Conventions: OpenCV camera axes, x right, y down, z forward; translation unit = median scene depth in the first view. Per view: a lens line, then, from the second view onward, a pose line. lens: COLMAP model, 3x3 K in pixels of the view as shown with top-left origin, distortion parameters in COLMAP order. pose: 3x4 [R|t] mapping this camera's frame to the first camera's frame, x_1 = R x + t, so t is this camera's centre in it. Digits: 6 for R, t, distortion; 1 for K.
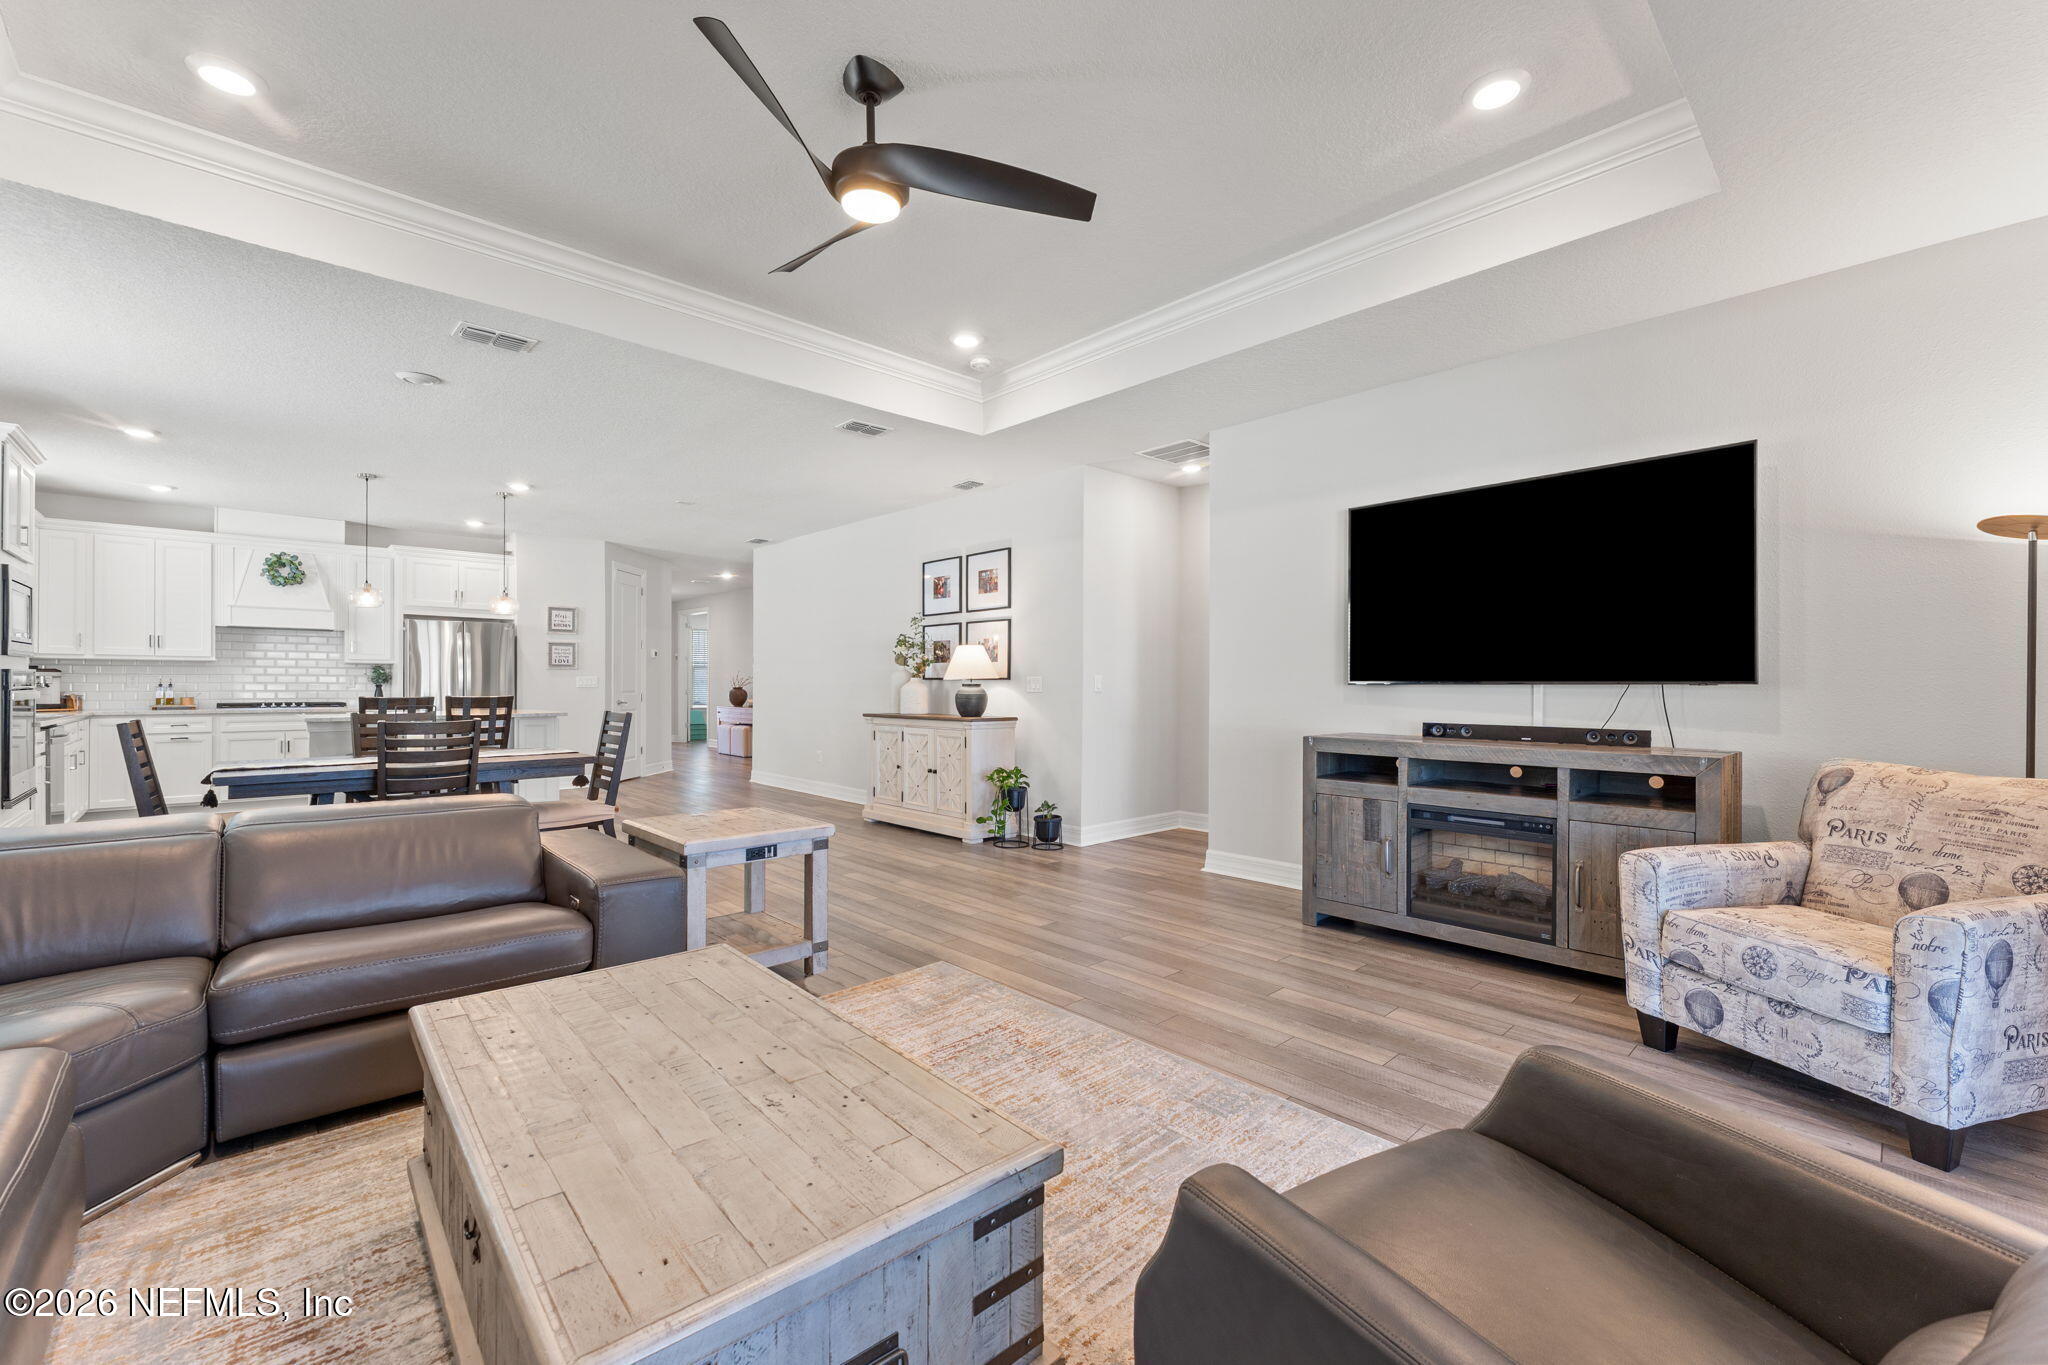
lens RADIAL K [[823.7, 0, 1011.1], [0, 823.7, 684.5], [0, 0, 1]] dist [0.002268, -0.002265]
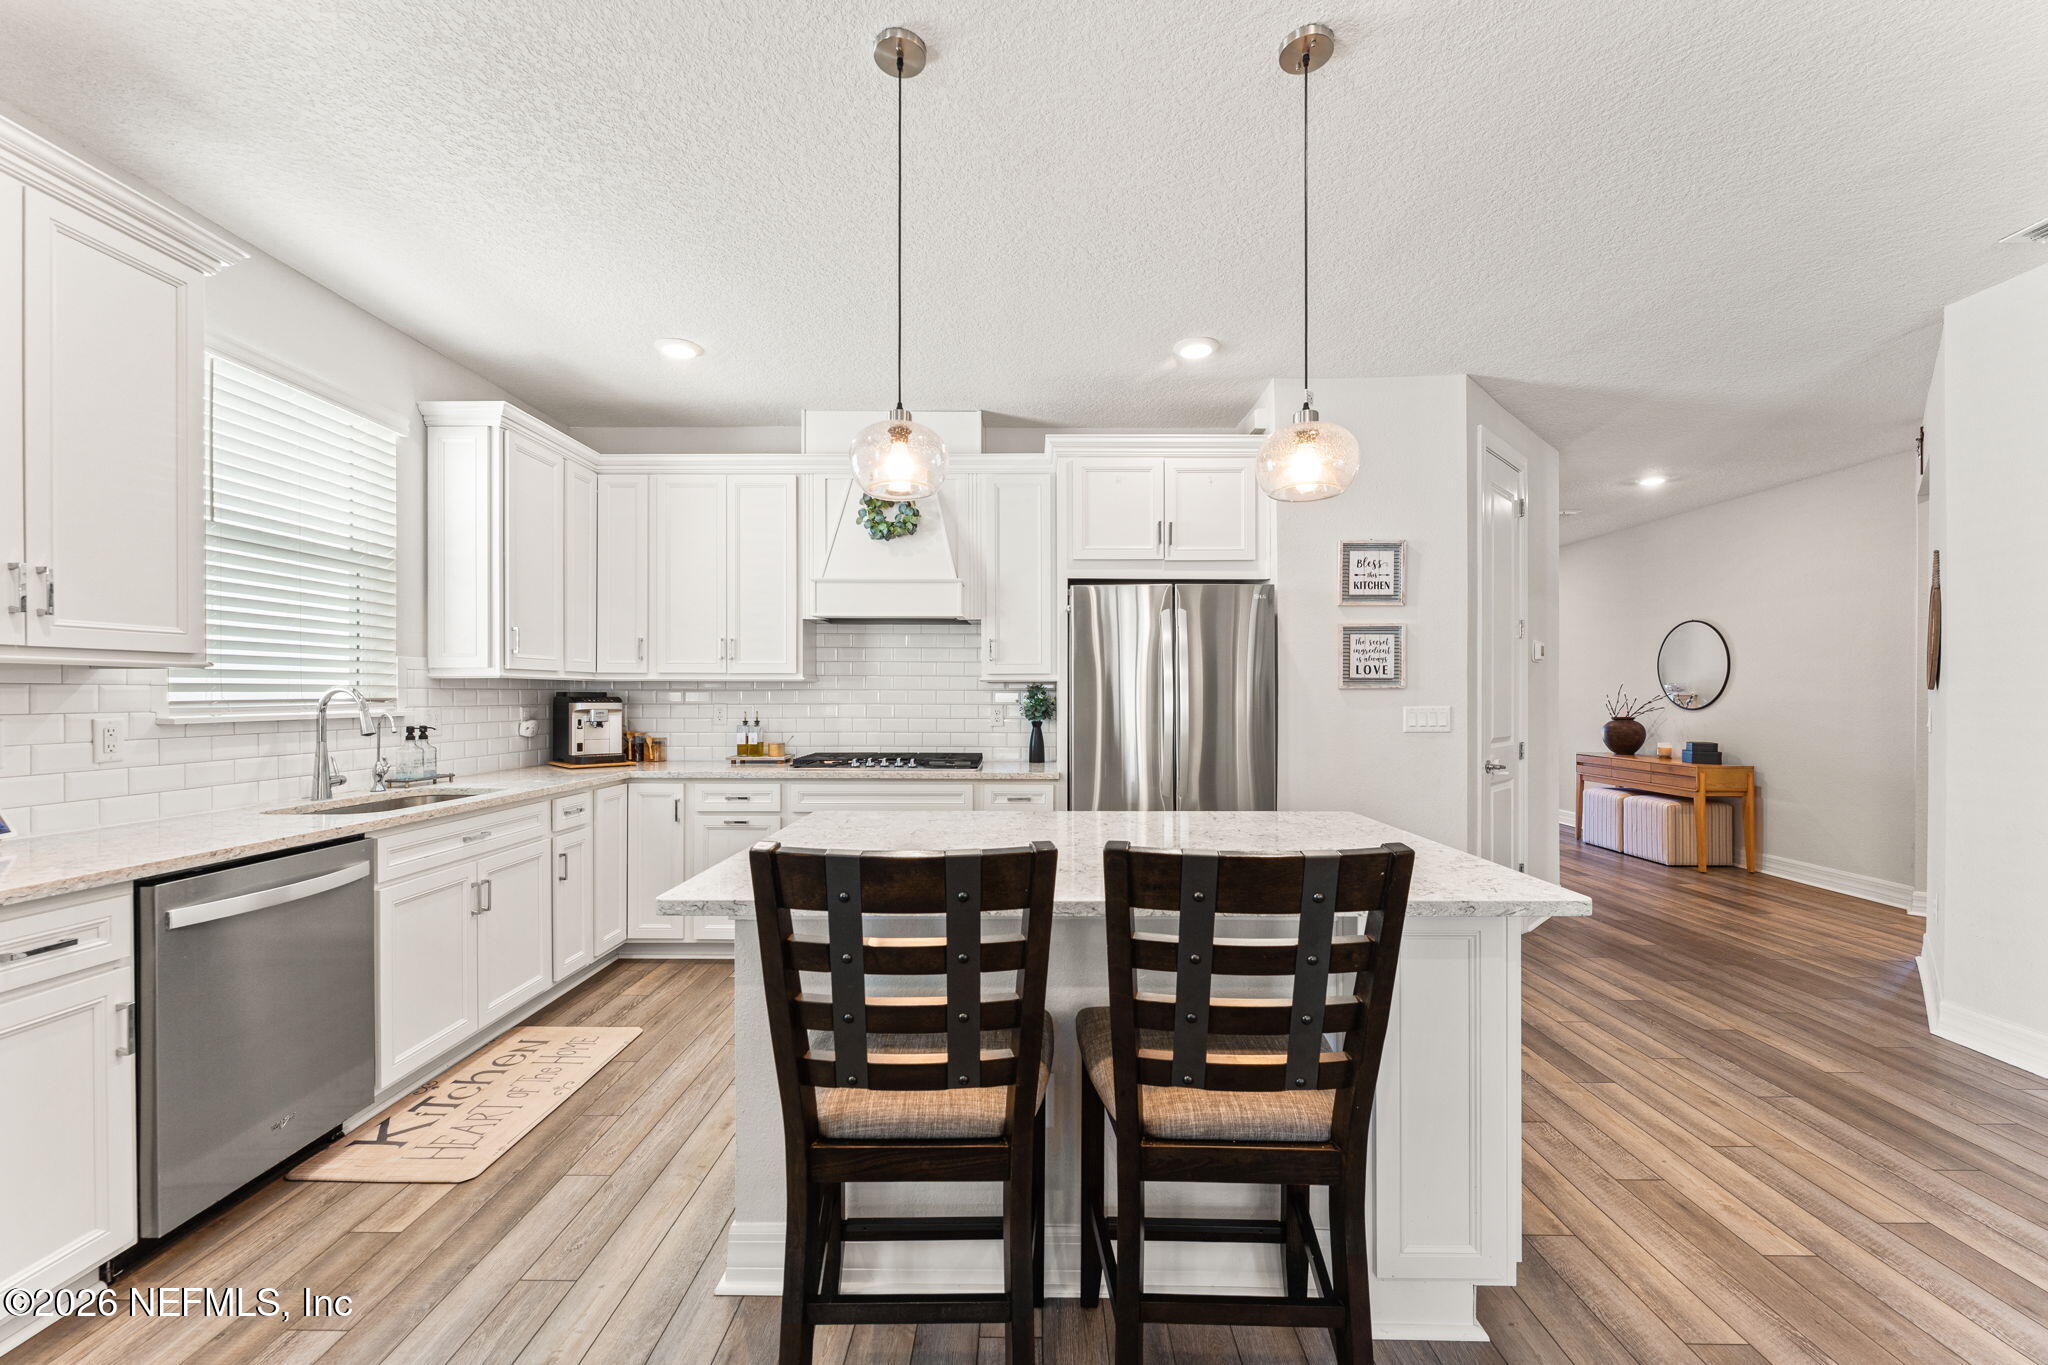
lens RADIAL K [[823.7, 0, 1027.1], [0, 823.7, 696.1], [0, 0, 1]] dist [0.002268, -0.002265]
pose [[0.727277, -0.000226, -0.686344, -0.502092], [-0.000056, 1.000000, -0.000388, -0.019286], [0.686344, 0.000321, 0.727277, 0.750071]]
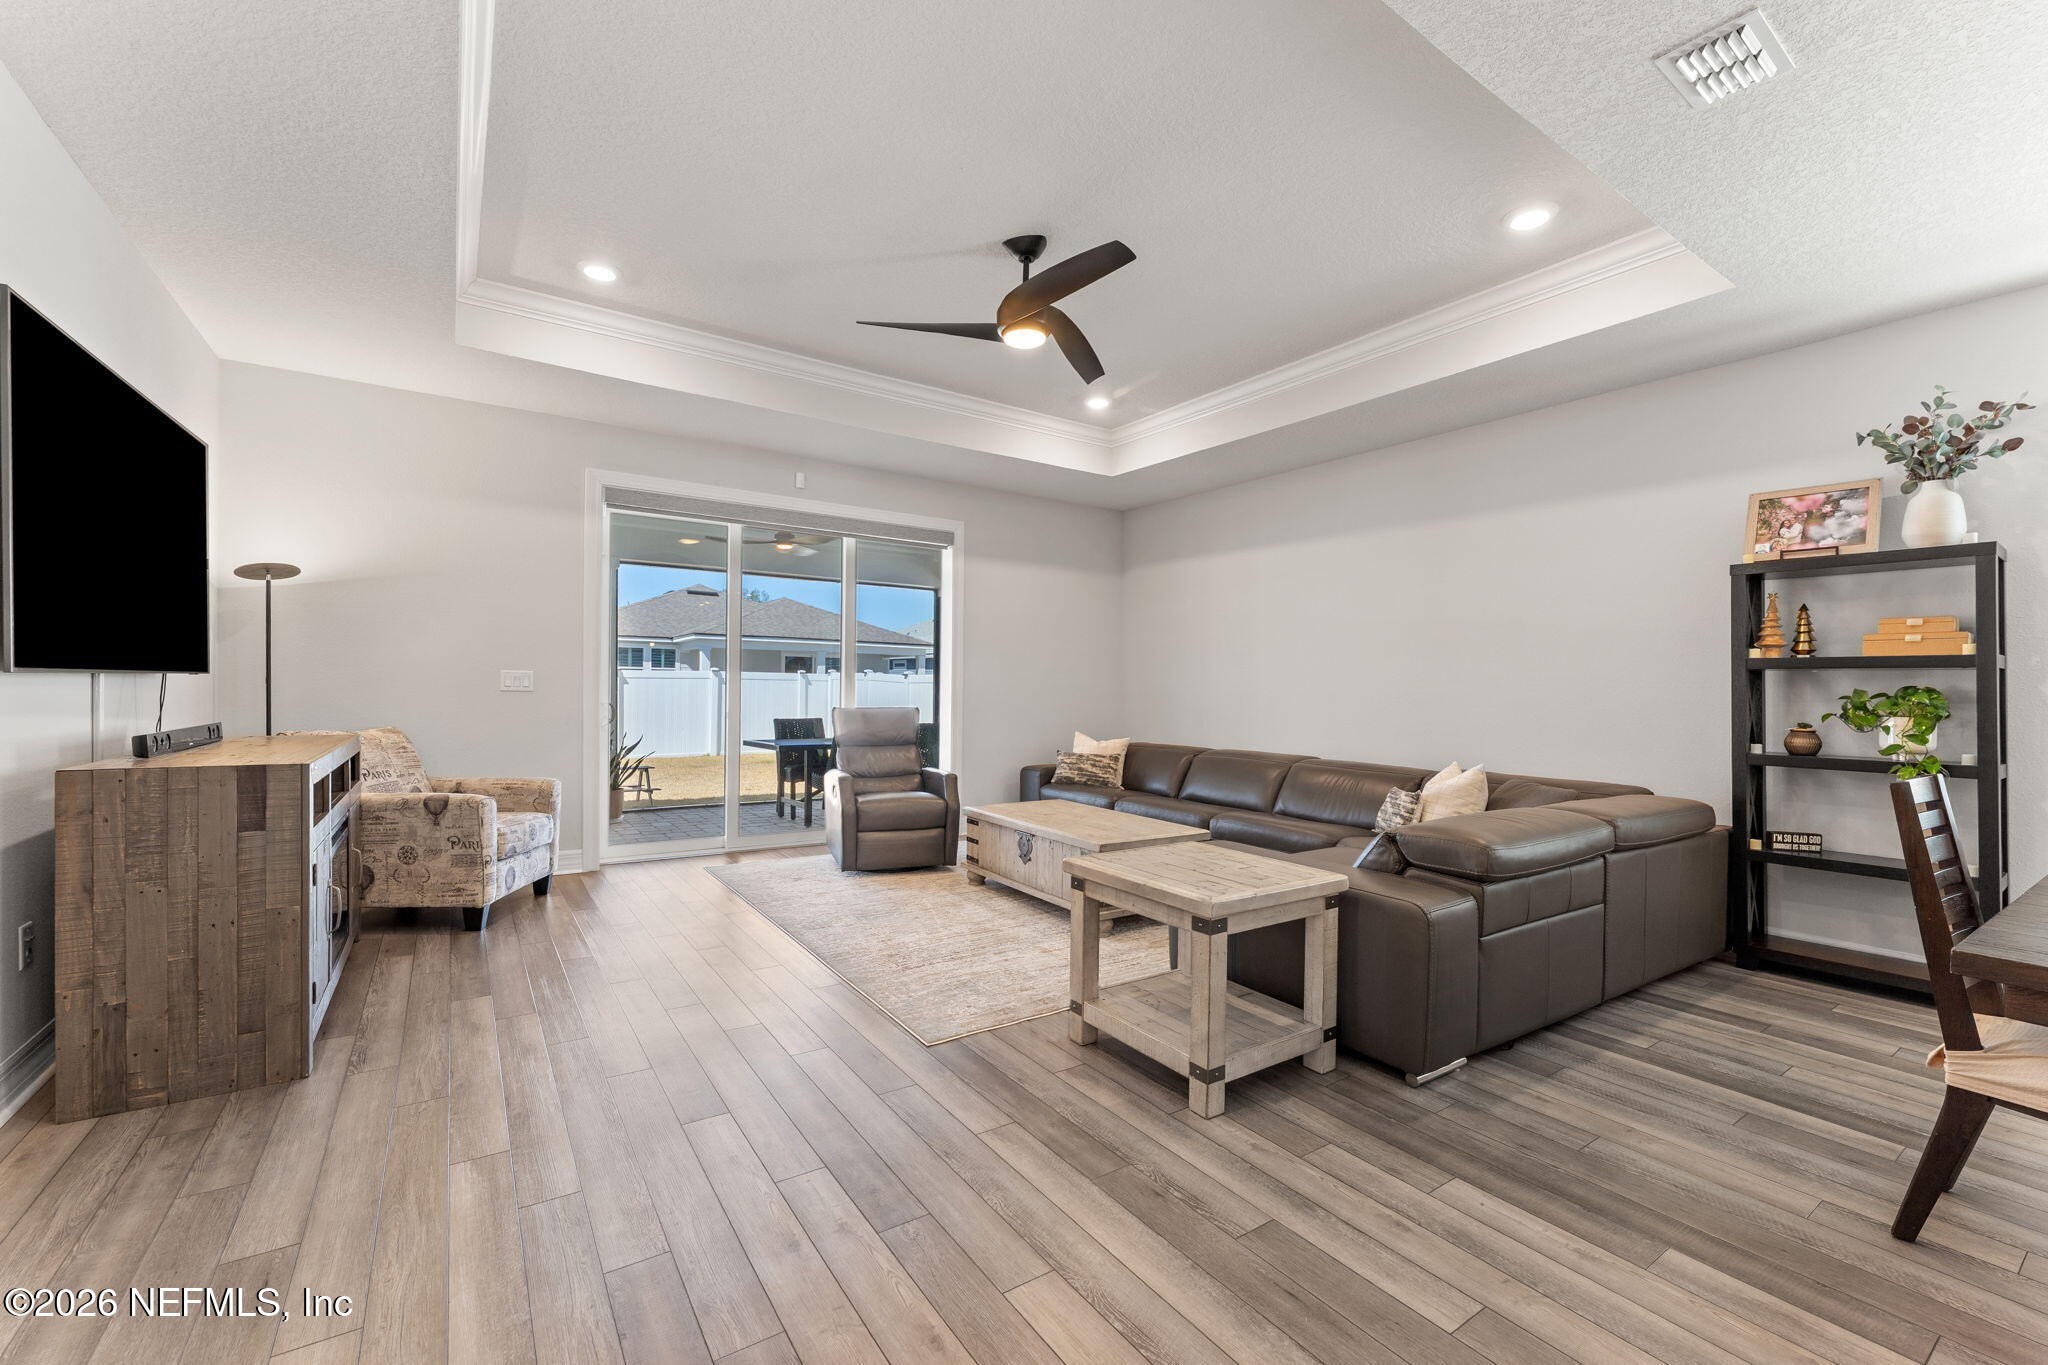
lens RADIAL K [[823.7, 0, 1001.0], [0, 823.7, 697.7], [0, 0, 1]] dist [0.002268, -0.002265]
pose [[-0.986487, -0.019800, 0.162637, -0.135540], [-0.017775, 0.999745, 0.013898, -0.001372], [-0.162870, 0.010820, -0.986588, 0.873749]]
